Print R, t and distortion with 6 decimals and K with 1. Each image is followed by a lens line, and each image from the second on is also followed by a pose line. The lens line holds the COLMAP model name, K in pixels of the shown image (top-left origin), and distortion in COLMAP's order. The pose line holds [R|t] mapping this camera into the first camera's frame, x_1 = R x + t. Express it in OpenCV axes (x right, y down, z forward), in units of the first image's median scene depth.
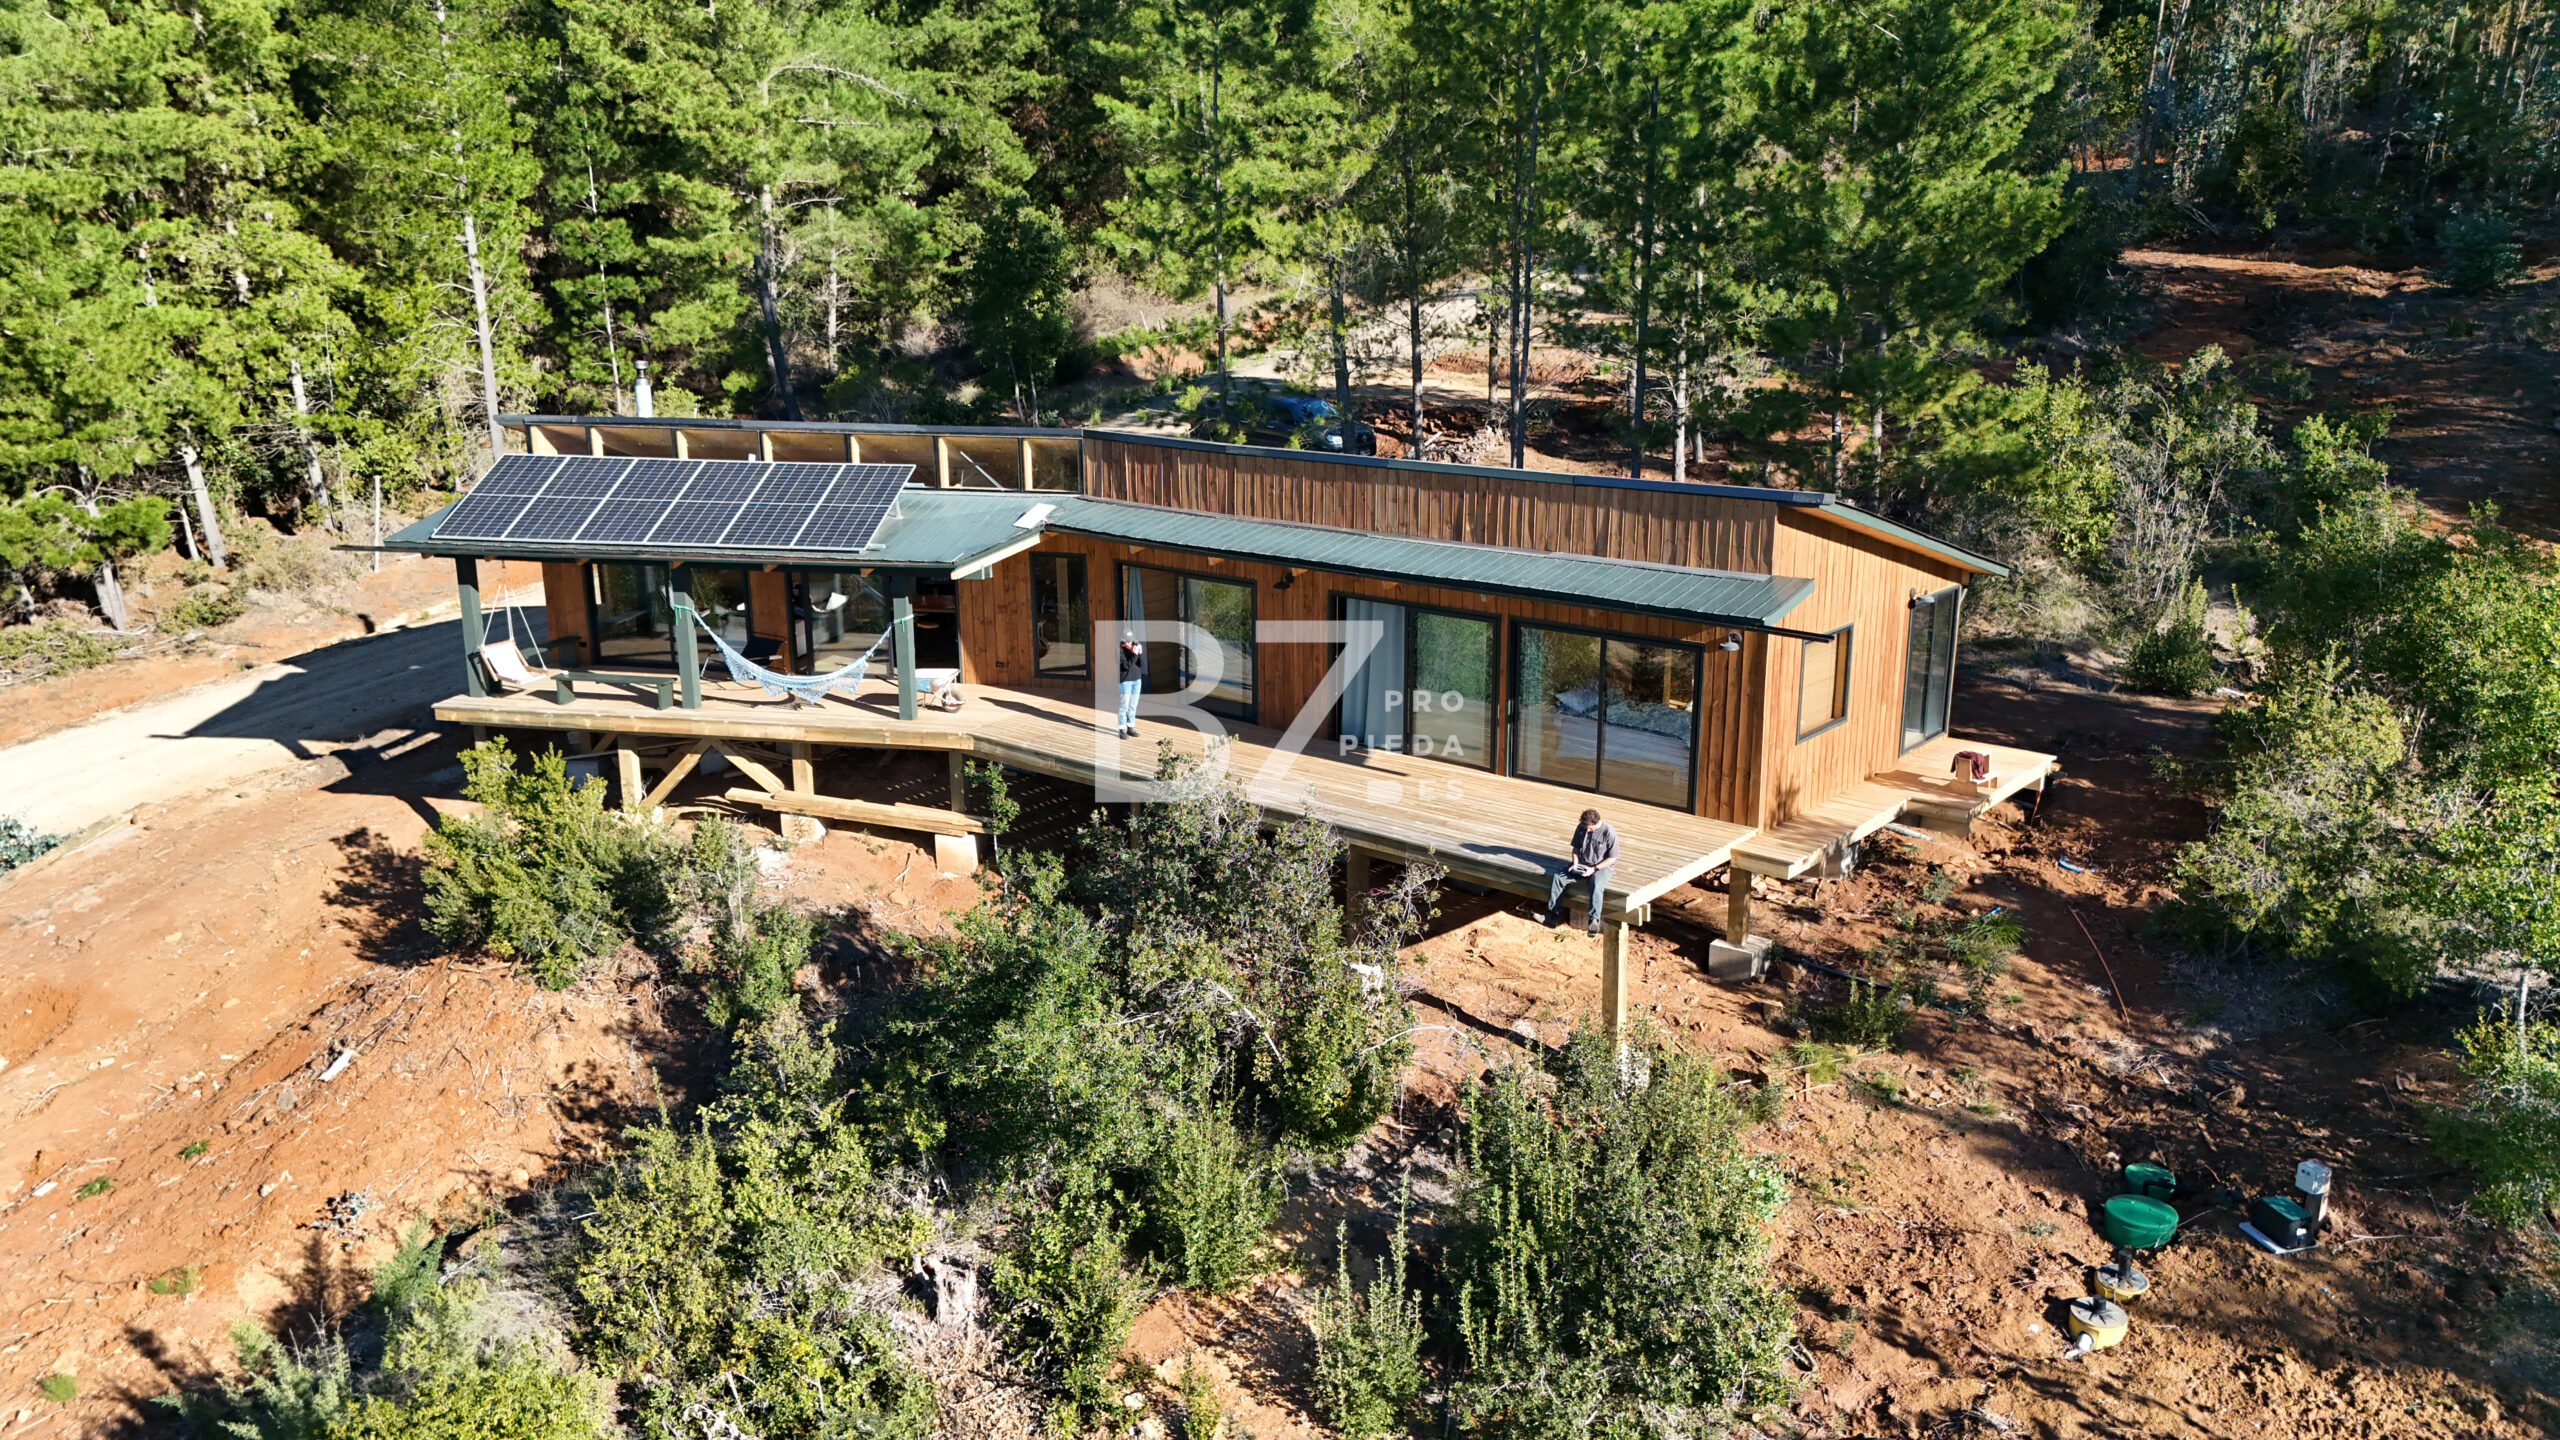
lens RADIAL K [[1879.3, 0, 1274.8], [0, 1879.3, 722.0], [0, 0, 1]] dist [0.004707, -0.004800]
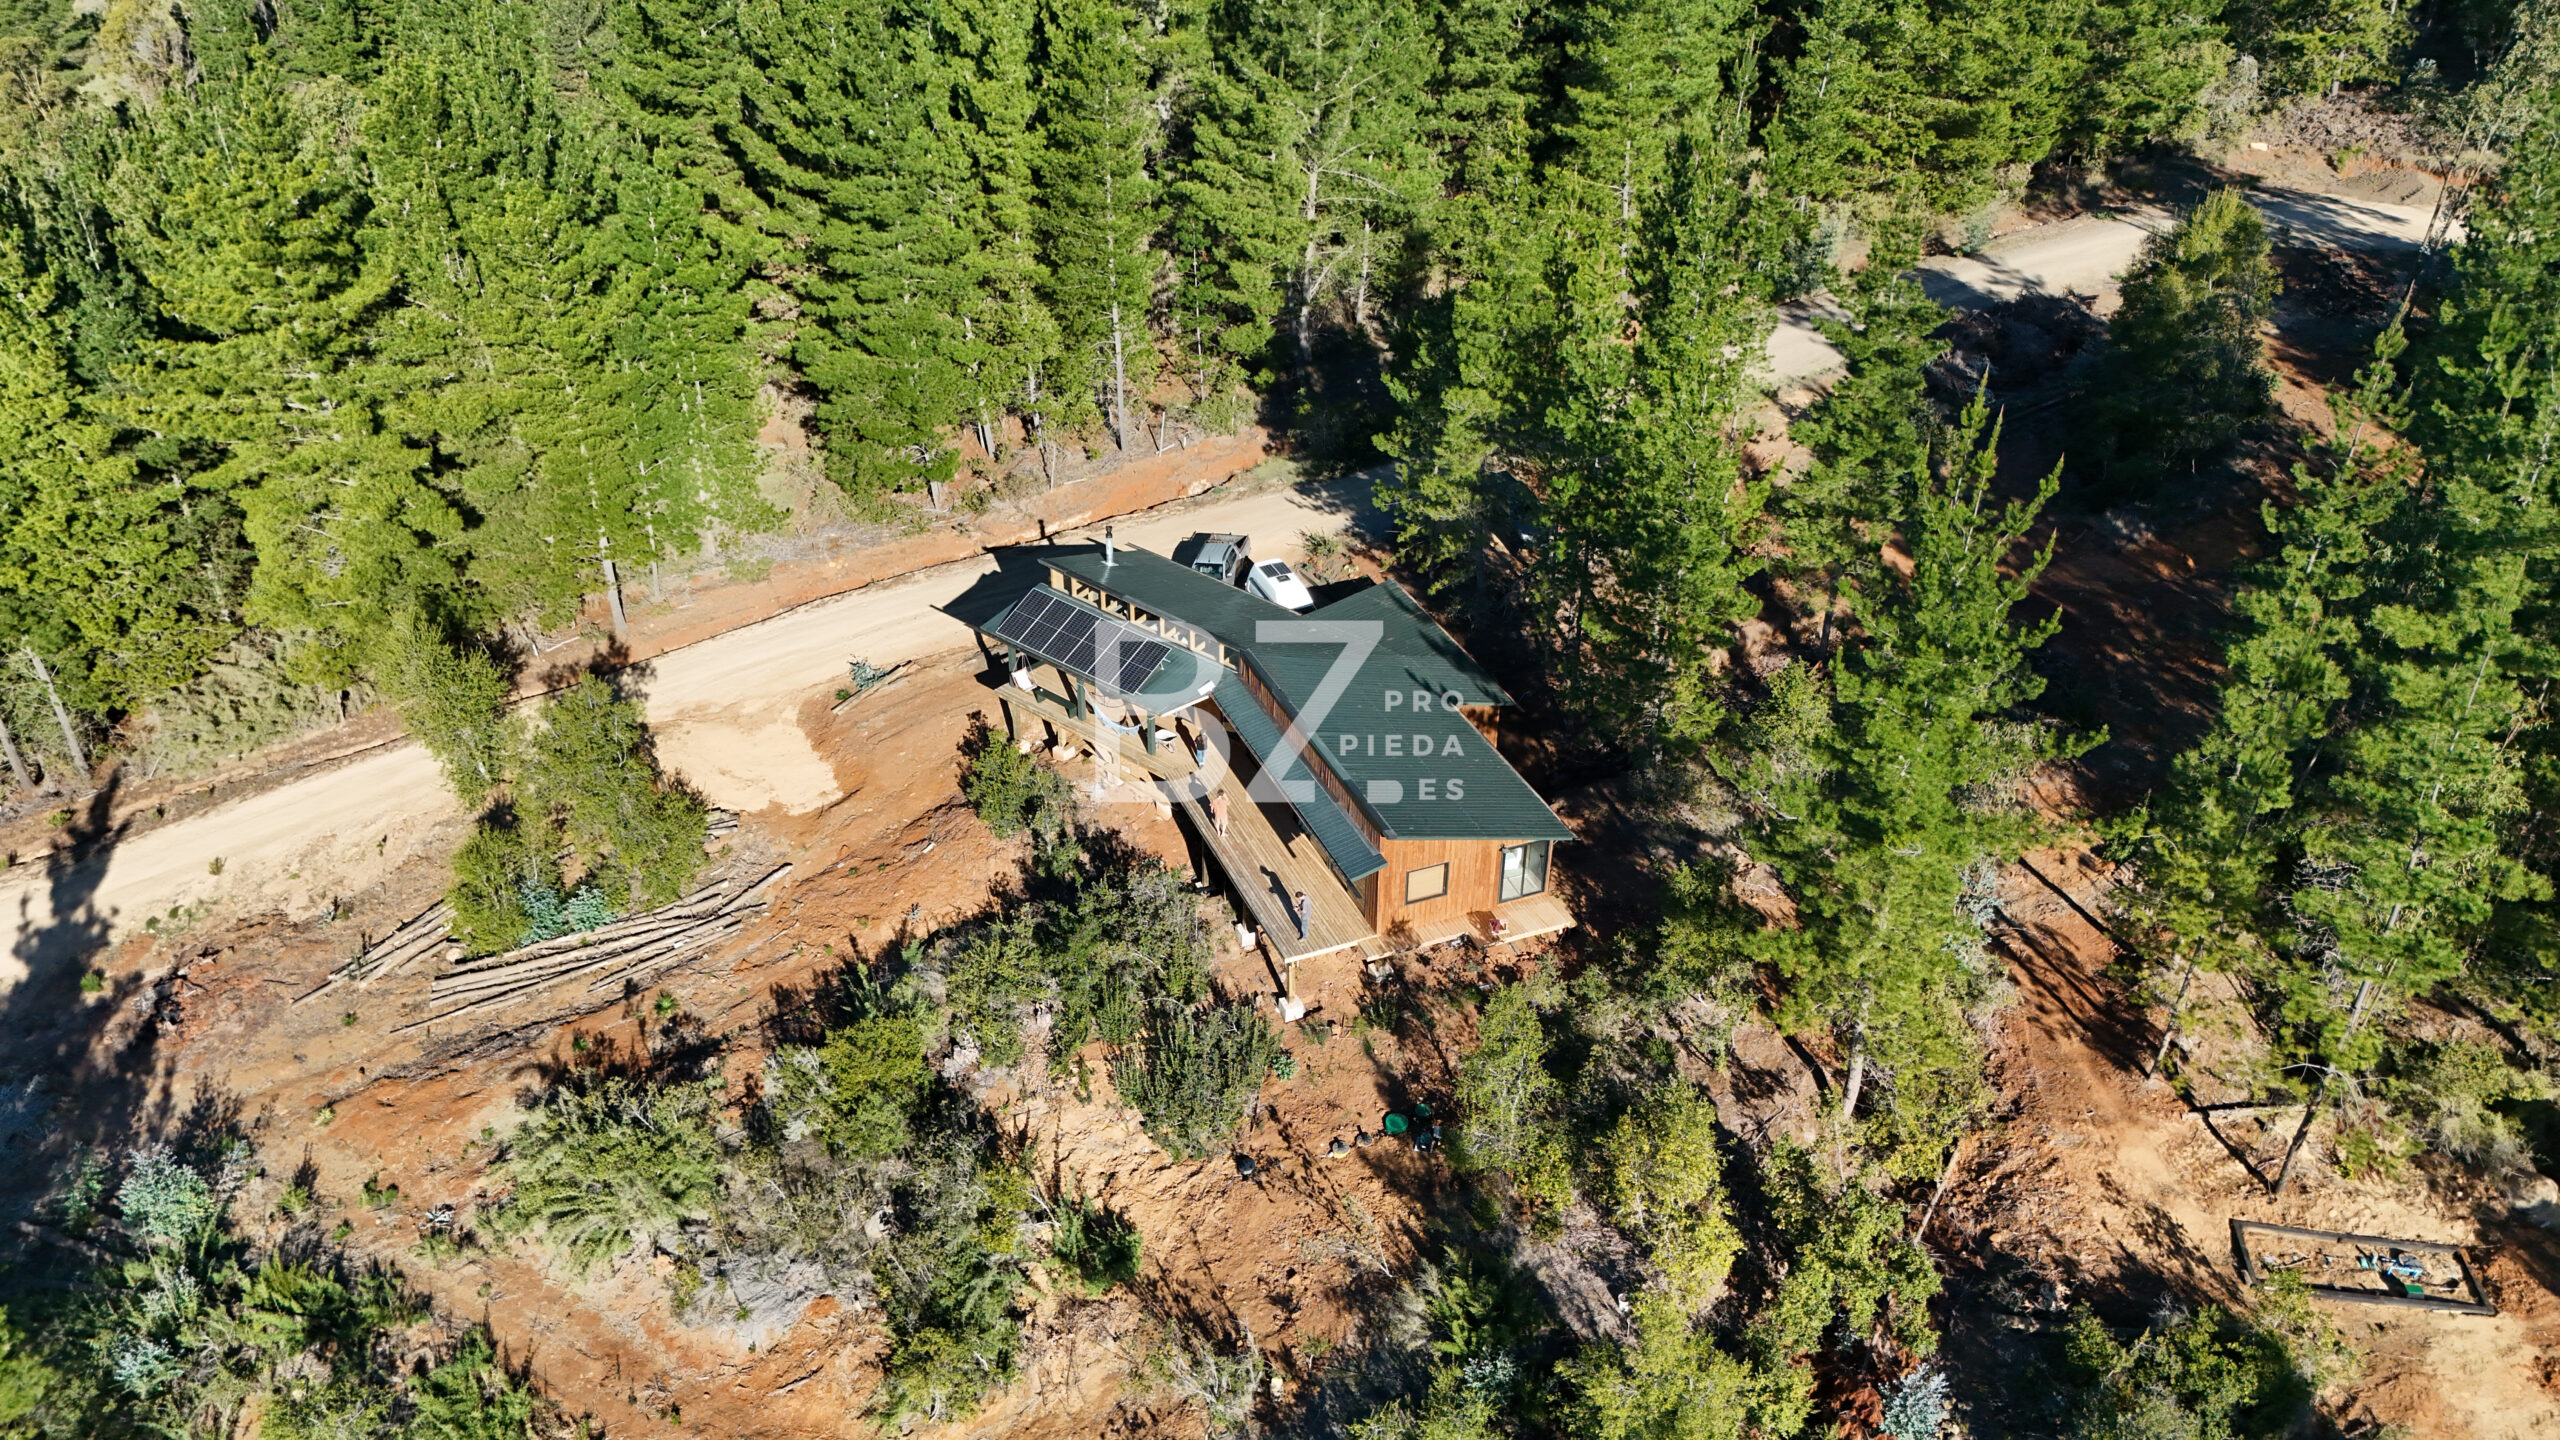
lens RADIAL K [[1879.3, 0, 1282.5], [0, 1879.3, 718.9], [0, 0, 1]] dist [0.004707, -0.004800]
pose [[0.882417, 0.256600, -0.394331, 1.071060], [-0.121131, 0.933824, 0.336600, -1.054505], [0.454607, -0.249256, 0.855105, -1.157044]]
